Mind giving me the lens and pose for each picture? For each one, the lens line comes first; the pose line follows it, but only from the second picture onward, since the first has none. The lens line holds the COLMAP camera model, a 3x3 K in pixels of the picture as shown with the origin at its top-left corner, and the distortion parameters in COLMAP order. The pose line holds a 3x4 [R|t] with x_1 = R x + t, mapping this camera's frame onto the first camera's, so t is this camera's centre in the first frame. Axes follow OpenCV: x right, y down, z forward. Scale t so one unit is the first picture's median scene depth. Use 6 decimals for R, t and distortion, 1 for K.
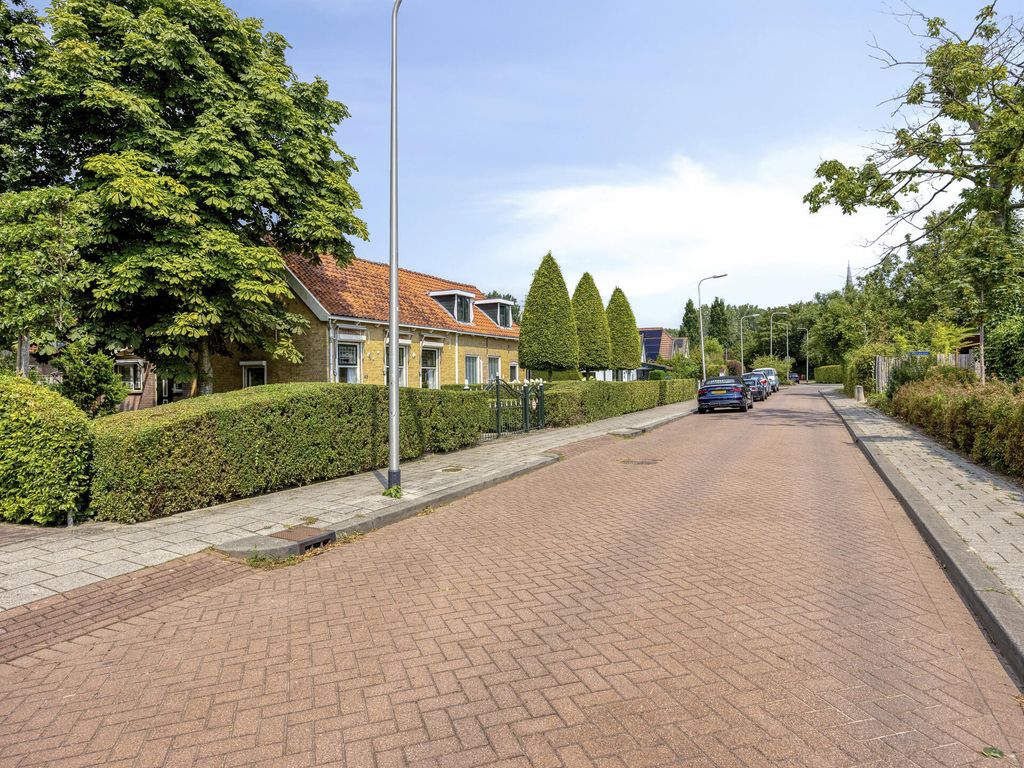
lens RADIAL K [[579.3, 0, 512.0], [0, 579.3, 381.5], [0, 0, 1]] dist [-0.016895, -0.001086]
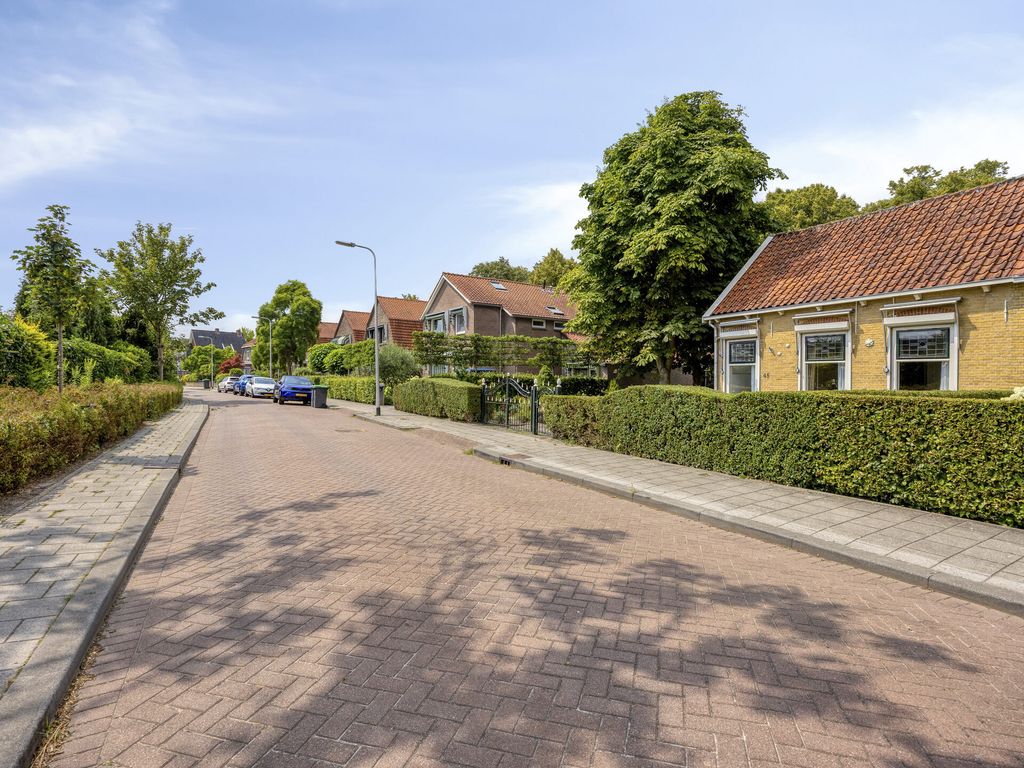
lens RADIAL K [[543.7, 0, 511.9], [0, 543.7, 384.5], [0, 0, 1]] dist [-0.010153, 0.000546]
pose [[-0.580910, 0.022536, -0.813656, 0.565989], [0.001105, 0.999638, 0.026899, -0.014852], [0.813967, 0.014727, -0.580724, 1.039884]]
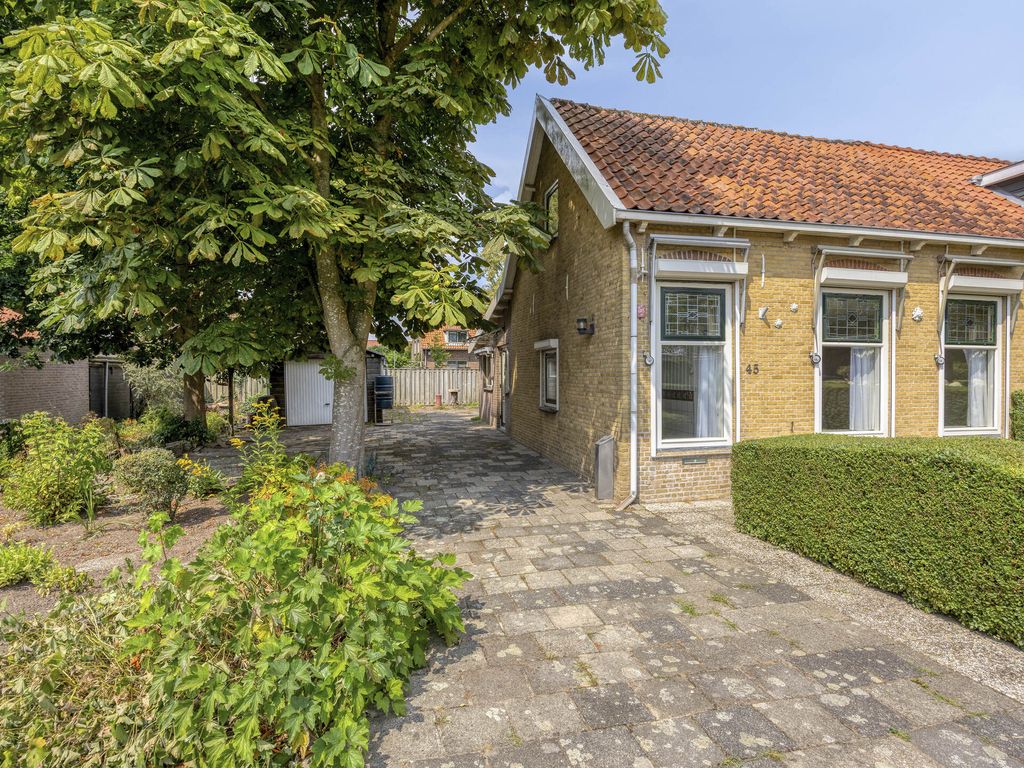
lens RADIAL K [[543.7, 0, 513.8], [0, 543.7, 388.5], [0, 0, 1]] dist [-0.010153, 0.000546]
pose [[0.634917, 0.029807, -0.772005, -0.061451], [-0.010385, 0.999494, 0.030049, -0.003514], [0.772511, -0.011061, 0.634905, 0.570961]]
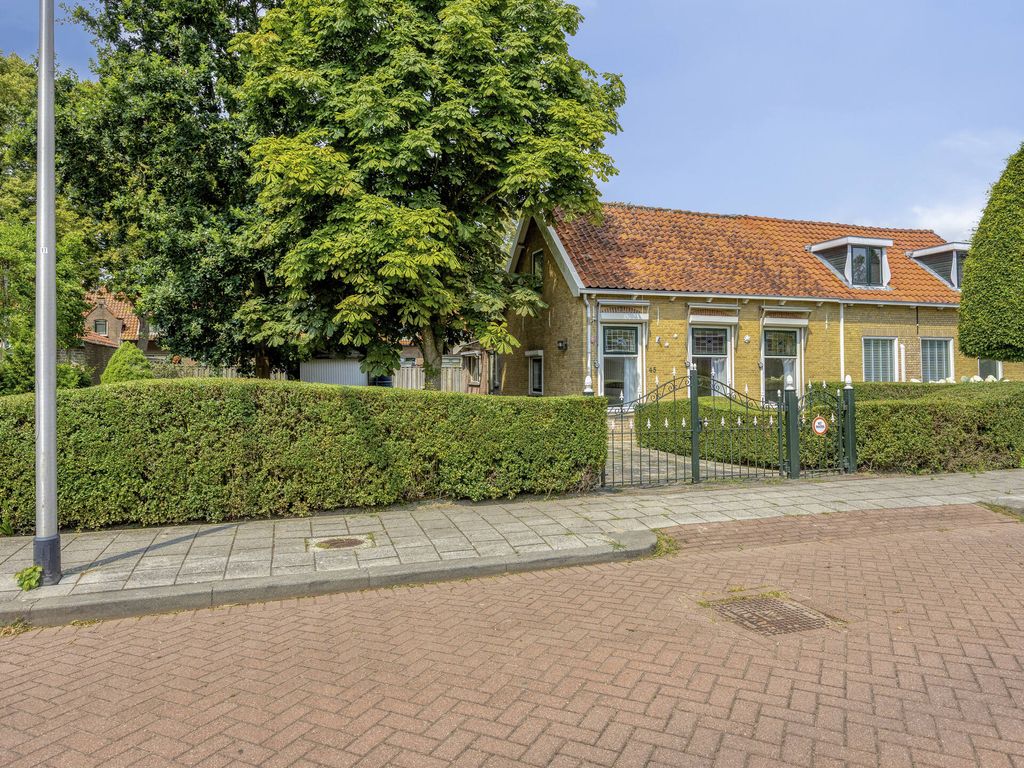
lens RADIAL K [[636.1, 0, 523.4], [0, 636.1, 363.7], [0, 0, 1]] dist [-0.001022, -0.000581]
pose [[0.710754, 0.001350, -0.703440, 0.176818], [-0.012083, 0.999874, -0.010291, -0.004730], [0.703337, 0.015814, 0.710681, 0.280310]]
